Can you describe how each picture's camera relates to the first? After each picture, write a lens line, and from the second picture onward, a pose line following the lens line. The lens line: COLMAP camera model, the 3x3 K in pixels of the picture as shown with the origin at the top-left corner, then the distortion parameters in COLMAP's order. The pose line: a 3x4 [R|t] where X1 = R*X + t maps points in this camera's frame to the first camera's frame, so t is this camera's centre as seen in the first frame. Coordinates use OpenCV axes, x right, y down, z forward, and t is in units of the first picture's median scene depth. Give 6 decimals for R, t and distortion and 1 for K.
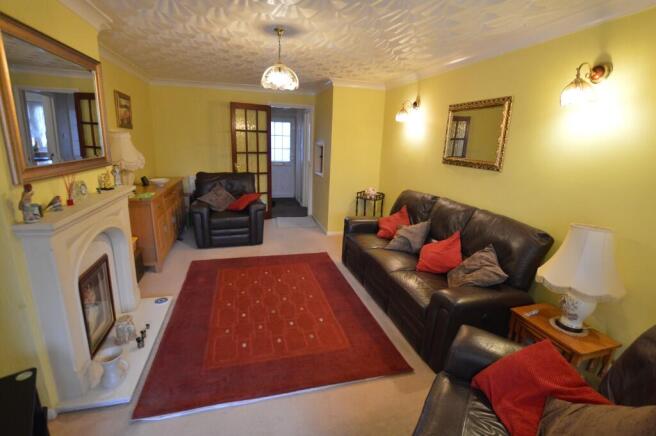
lens RADIAL K [[310.2, 0, 328.0], [0, 310.2, 218.0], [0, 0, 1]] dist [-0.031119, 0.005259]
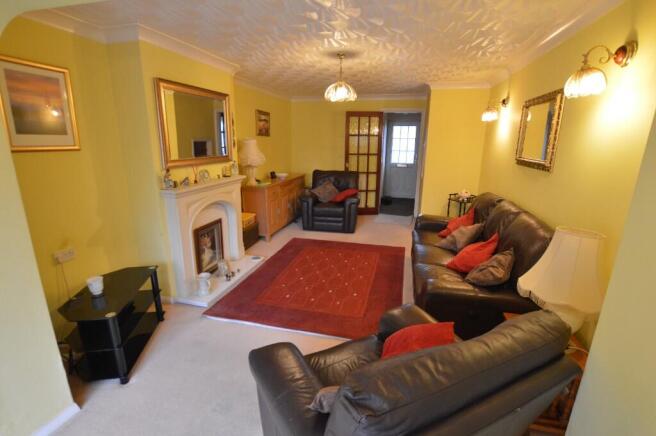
lens RADIAL K [[310.2, 0, 328.0], [0, 310.2, 218.0], [0, 0, 1]] dist [-0.031119, 0.005259]
pose [[0.867919, 0.095802, -0.487379, 0.311911], [-0.101203, 0.994748, 0.015313, 0.023414], [0.486286, 0.036034, 0.873056, -0.062813]]
